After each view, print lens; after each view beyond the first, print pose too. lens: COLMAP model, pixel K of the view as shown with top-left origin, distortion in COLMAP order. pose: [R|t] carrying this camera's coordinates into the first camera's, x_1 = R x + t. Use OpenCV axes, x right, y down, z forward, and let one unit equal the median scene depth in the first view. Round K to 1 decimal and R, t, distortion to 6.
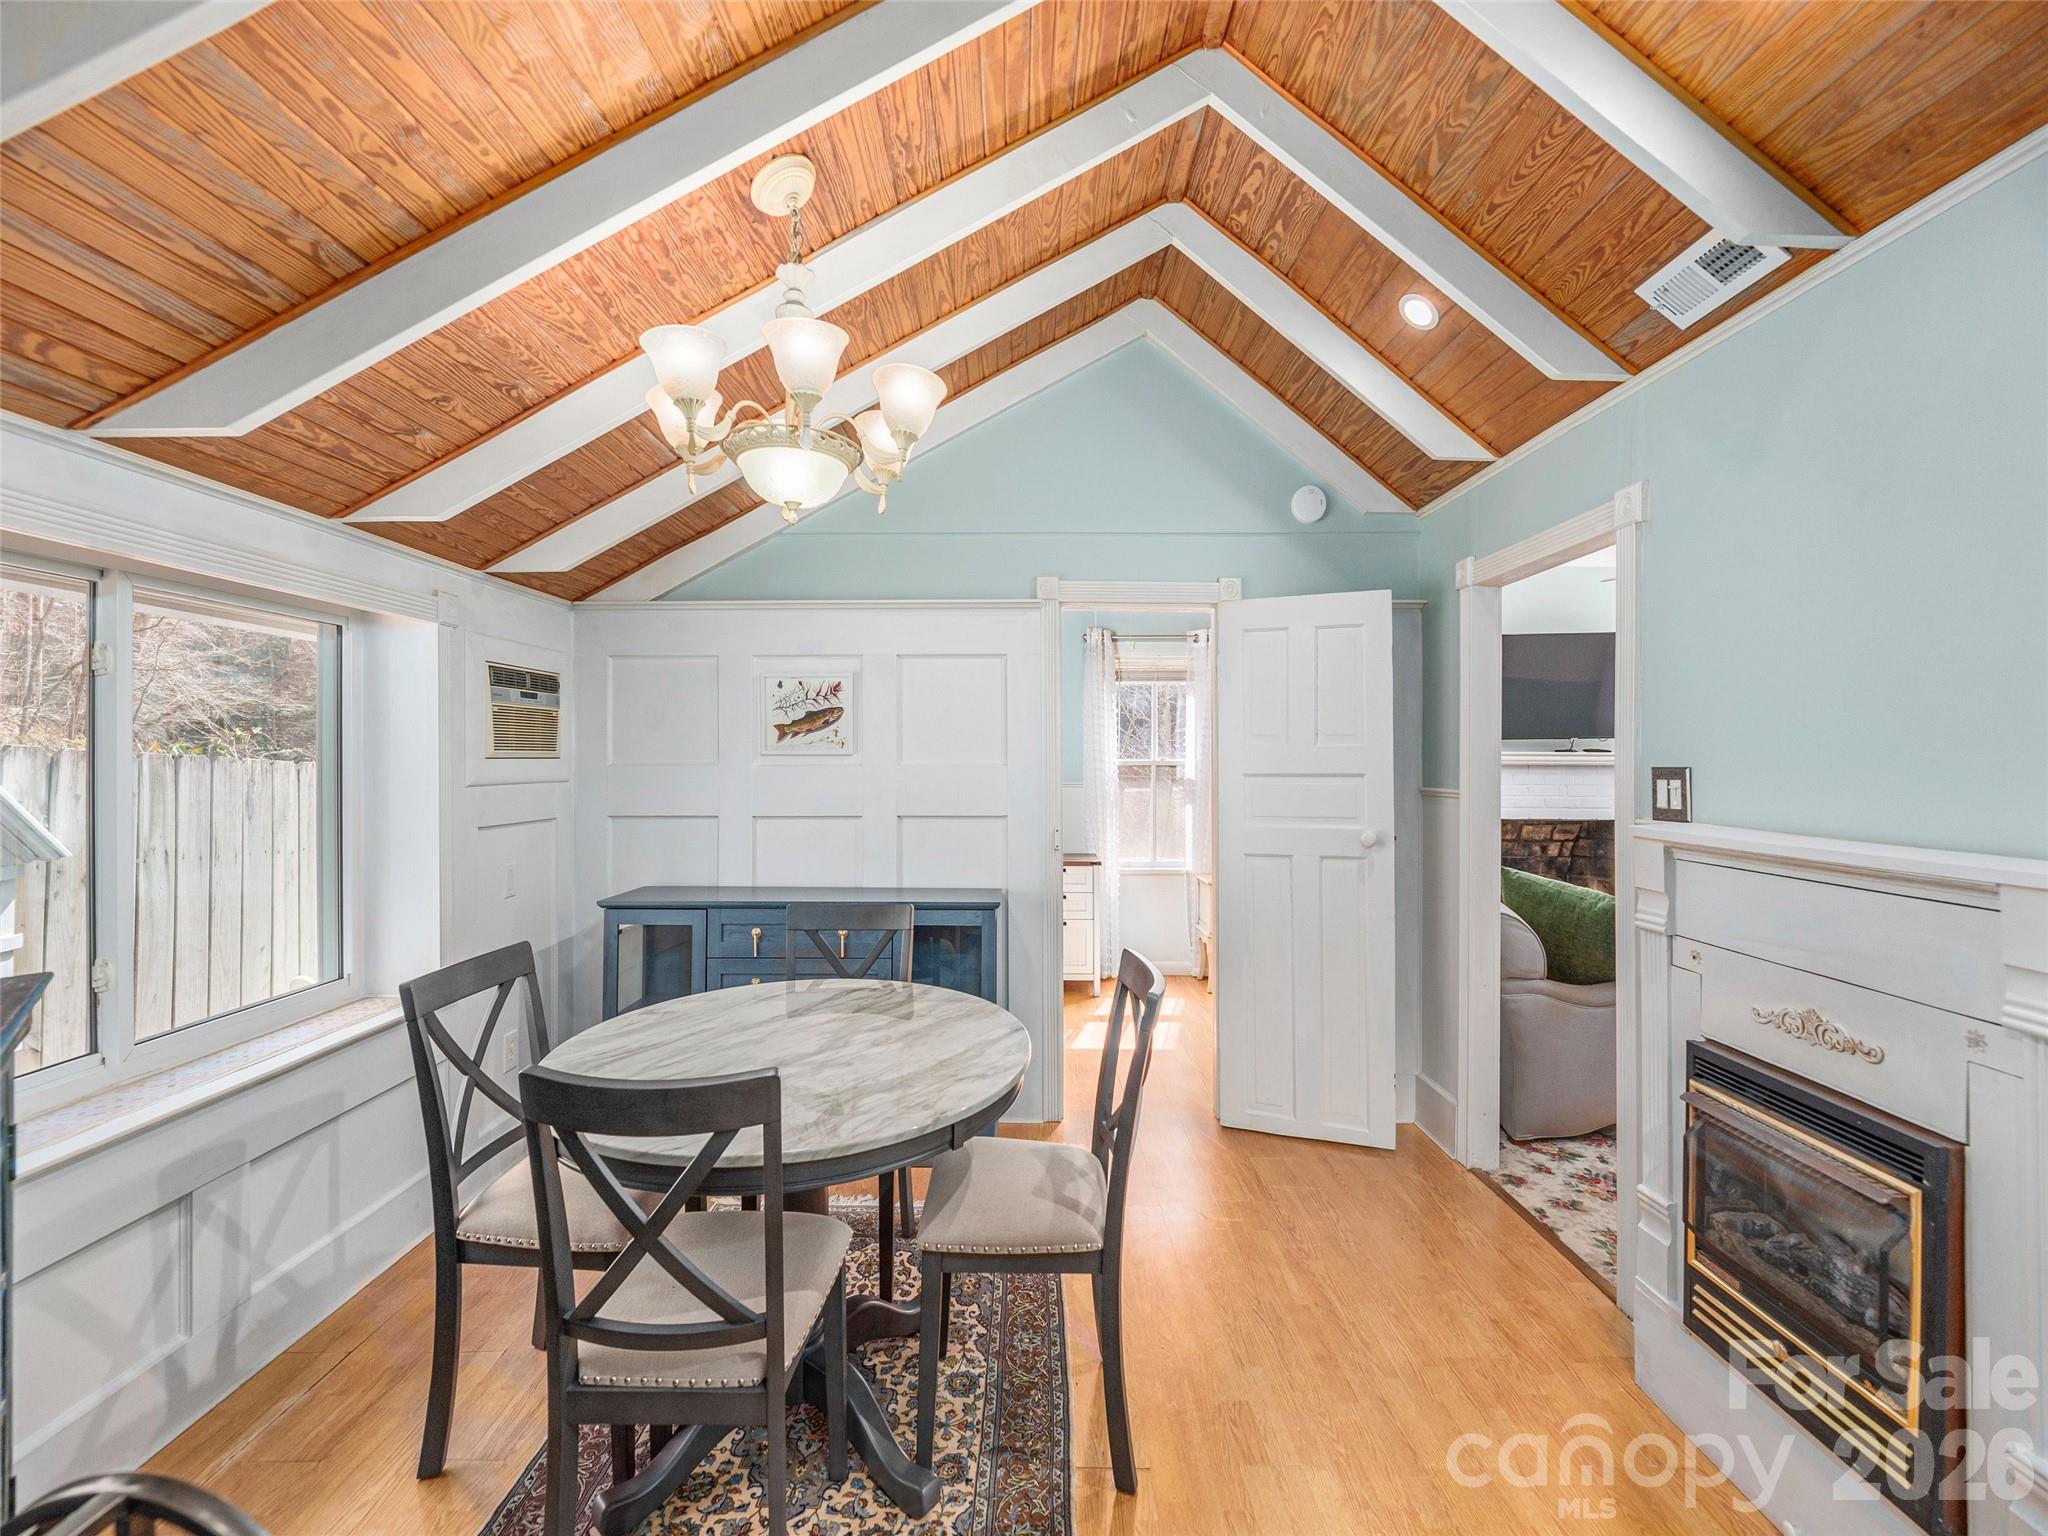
lens RADIAL K [[848.1, 0, 1017.0], [0, 848.1, 741.8], [0, 0, 1]] dist [-0.001082, -0.000131]
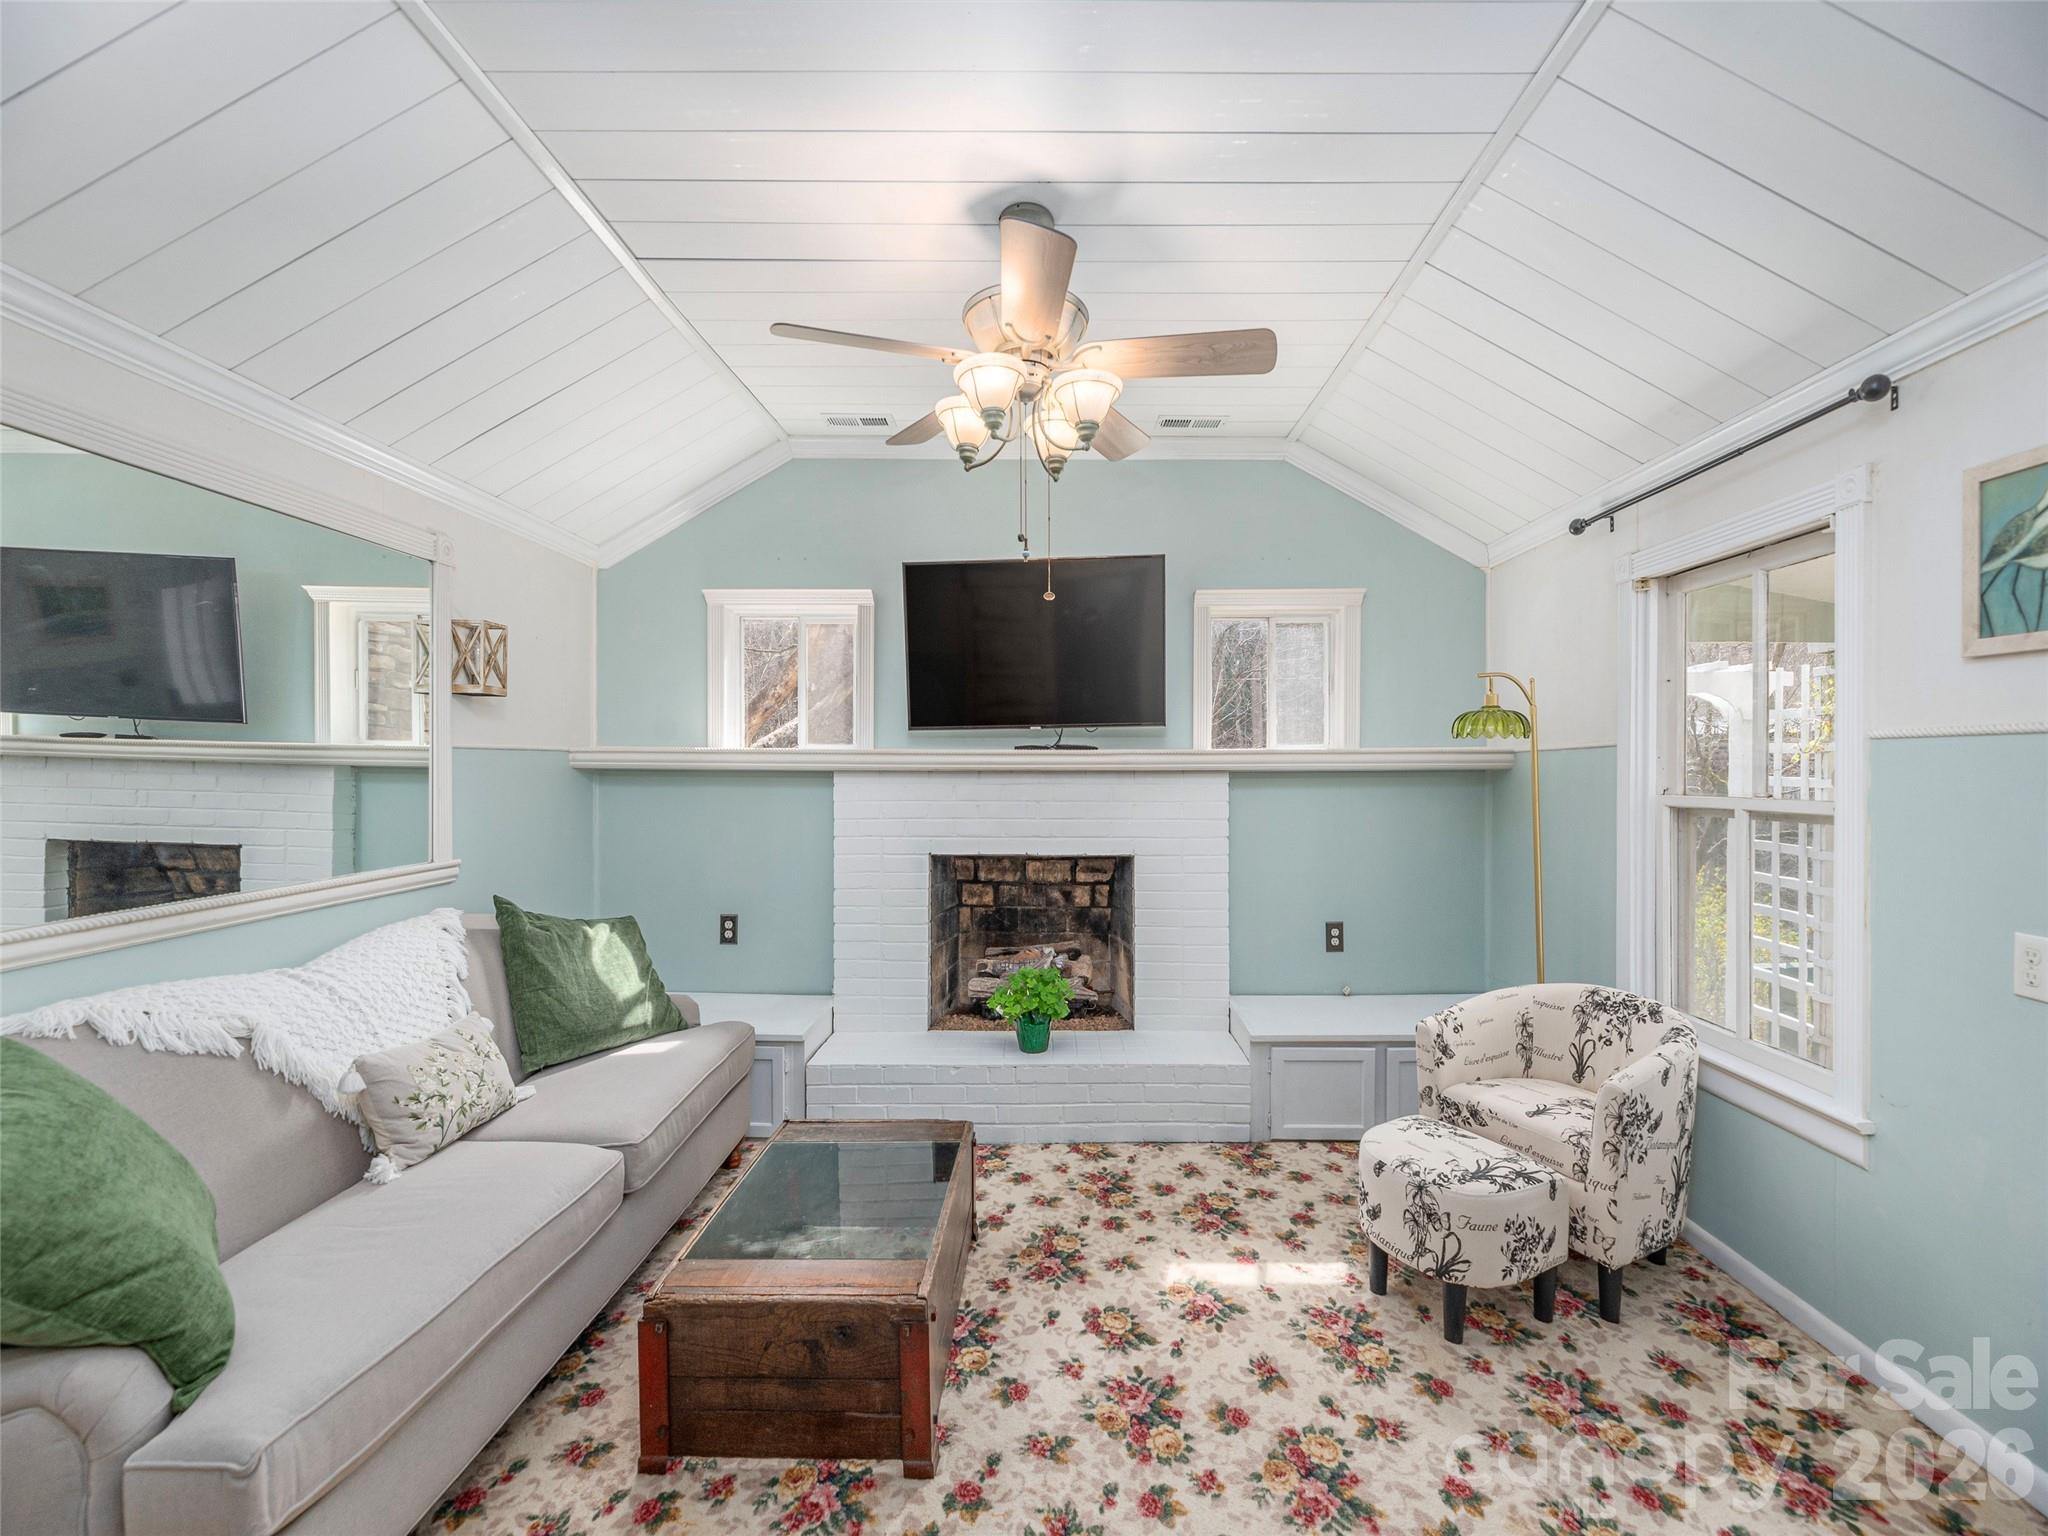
lens RADIAL K [[848.1, 0, 1027.1], [0, 848.1, 780.6], [0, 0, 1]] dist [-0.001082, -0.000131]
pose [[0.999810, -0.010603, -0.016370, 0.607113], [0.011061, 0.999544, 0.028114, 0.017404], [0.016065, -0.028290, 0.999471, 0.342762]]
